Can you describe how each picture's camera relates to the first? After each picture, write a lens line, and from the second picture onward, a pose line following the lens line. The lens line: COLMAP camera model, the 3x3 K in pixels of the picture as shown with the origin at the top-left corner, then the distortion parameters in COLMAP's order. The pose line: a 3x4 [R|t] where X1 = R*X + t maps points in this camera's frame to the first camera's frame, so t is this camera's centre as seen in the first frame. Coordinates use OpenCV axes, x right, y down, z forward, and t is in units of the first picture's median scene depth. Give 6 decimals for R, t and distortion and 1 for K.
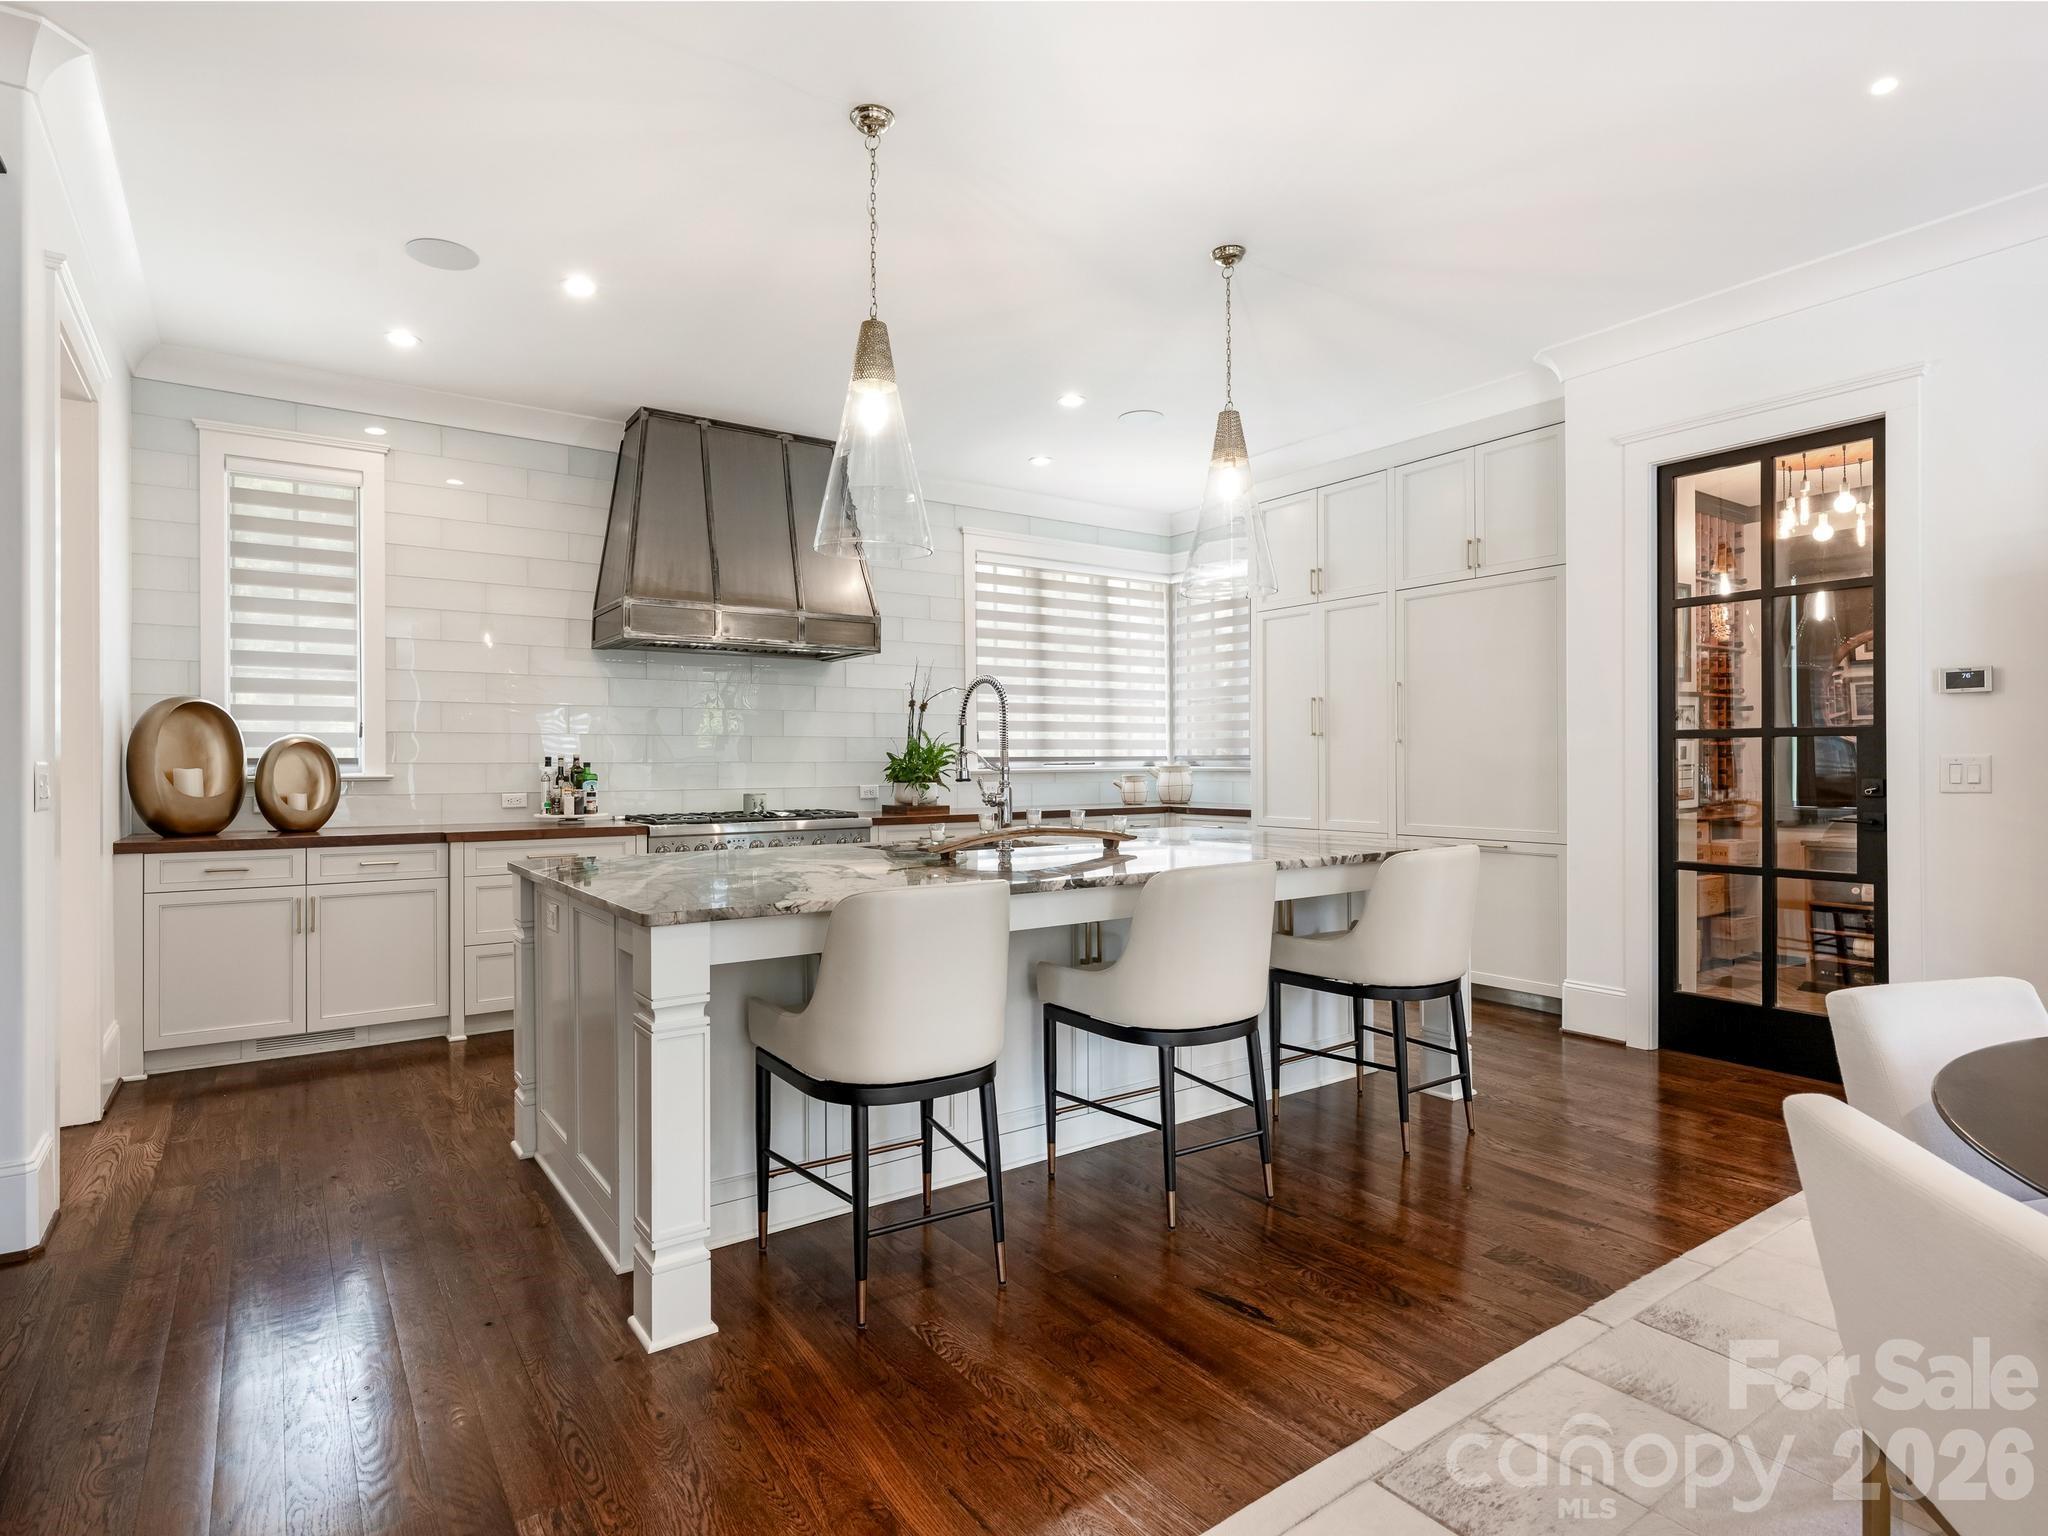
lens RADIAL K [[1078.7, 0, 1024.0], [0, 1078.7, 768.0], [0, 0, 1]] dist [-0.001579, -0.000386]
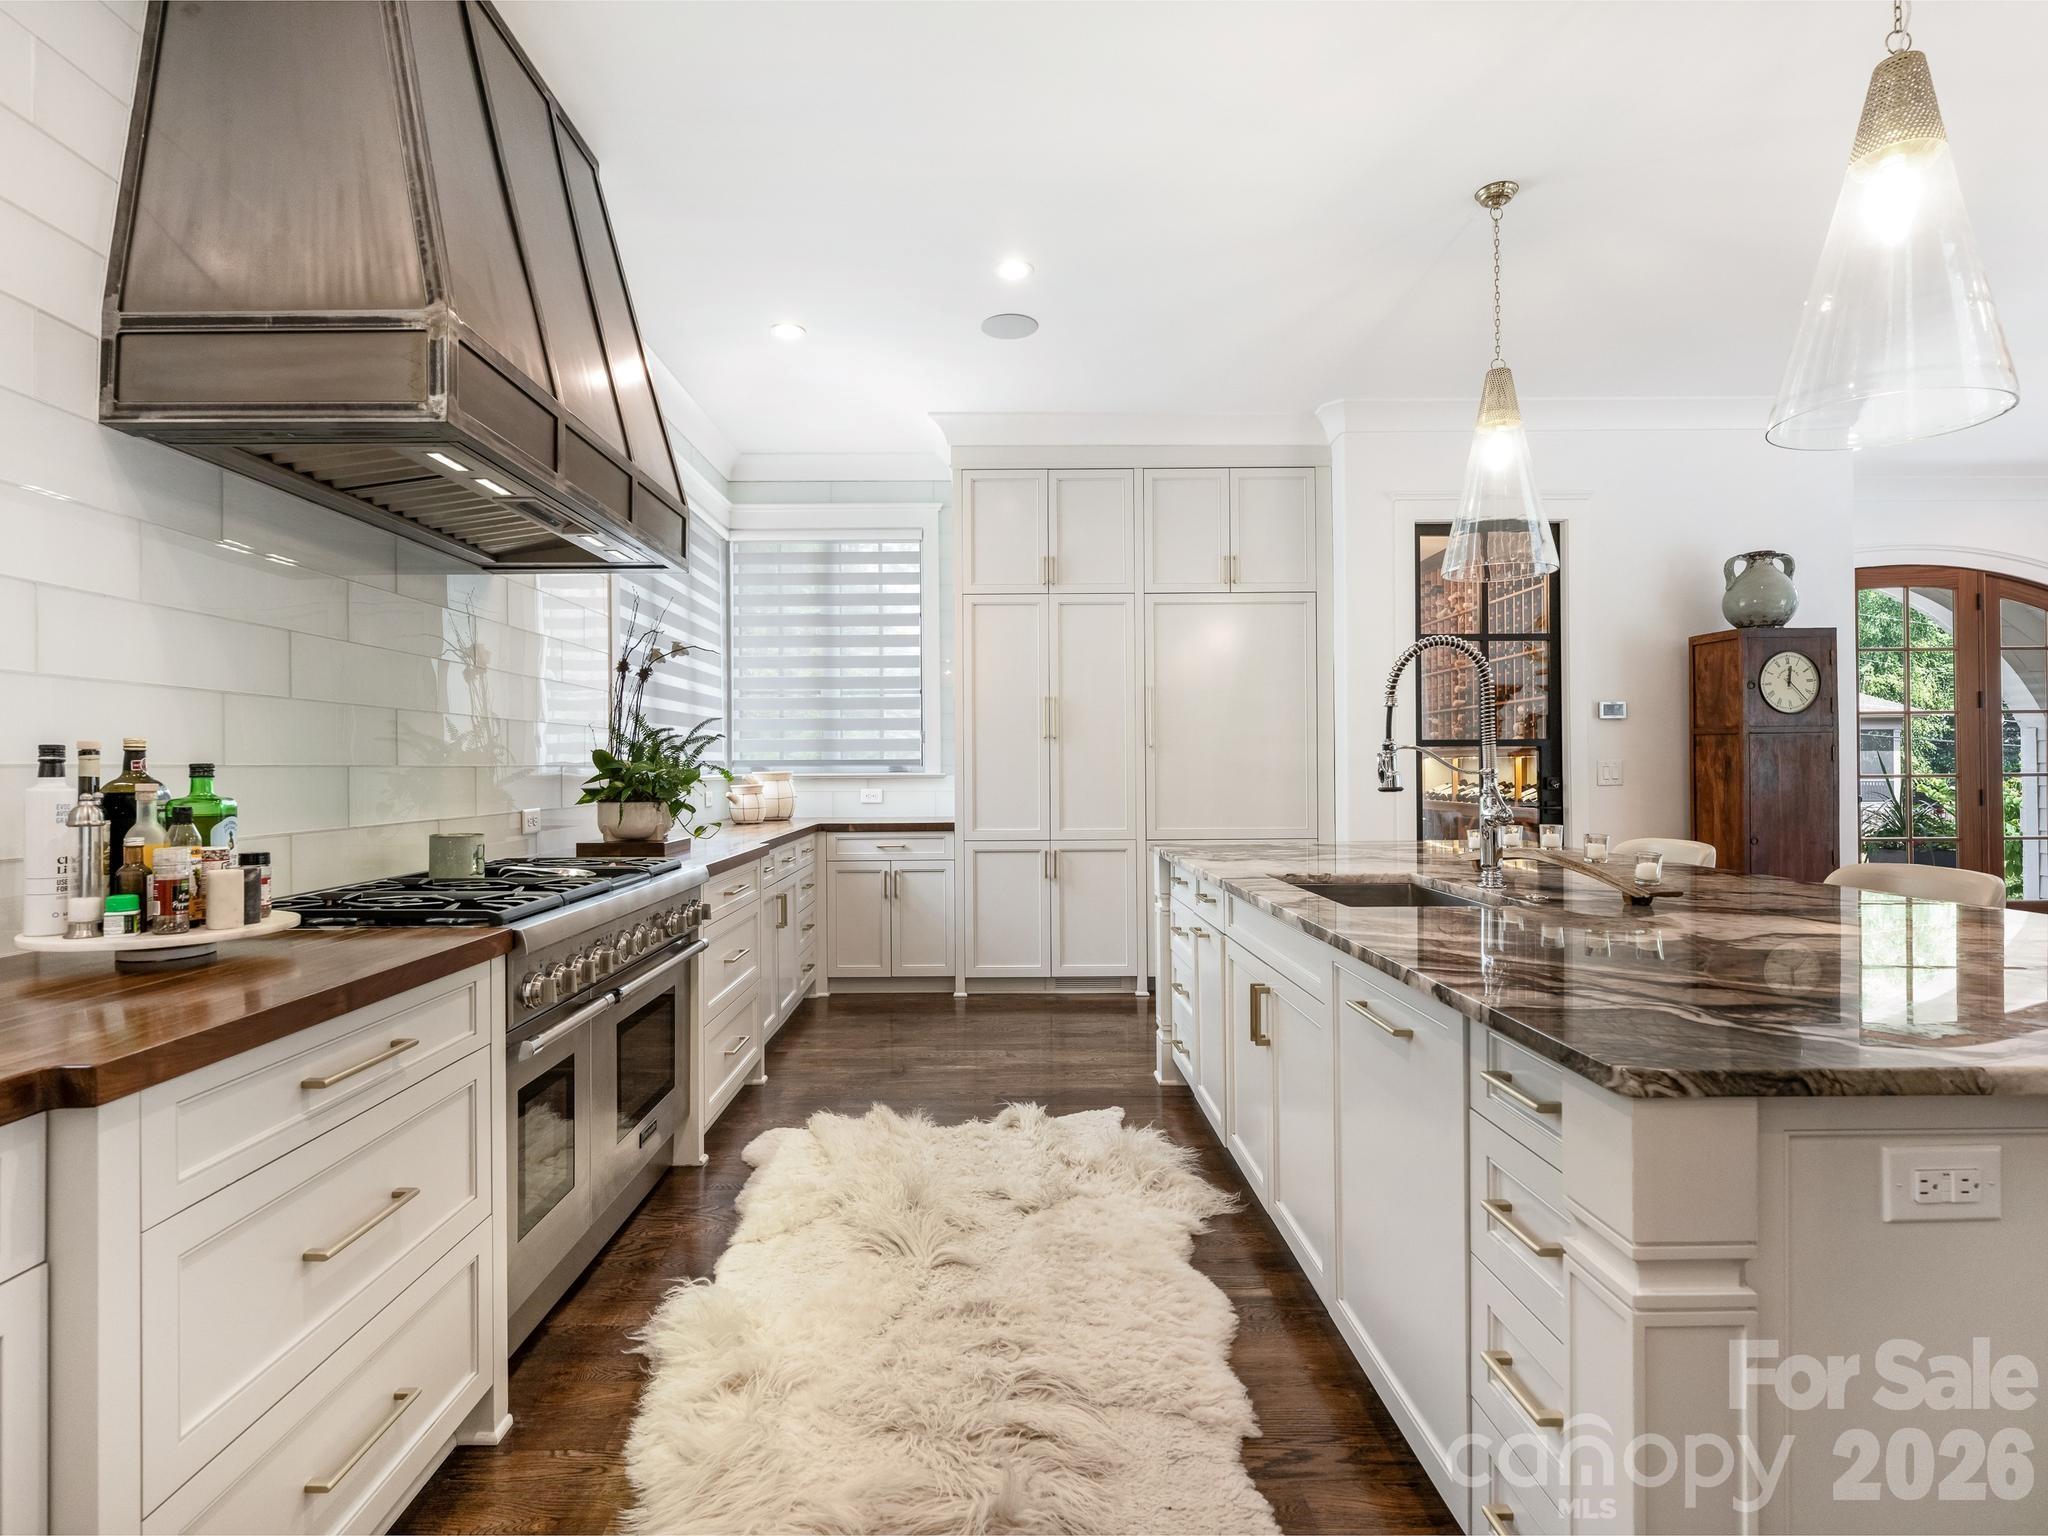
lens RADIAL K [[1000.9, 0, 1024.0], [0, 1000.9, 768.0], [0, 0, 1]] dist [-0.001824, -0.000247]
pose [[0.562918, -0.000289, 0.826513, -0.450570], [0.008809, 0.999945, -0.005650, 0.000200], [-0.826466, 0.010461, 0.562890, 0.542897]]
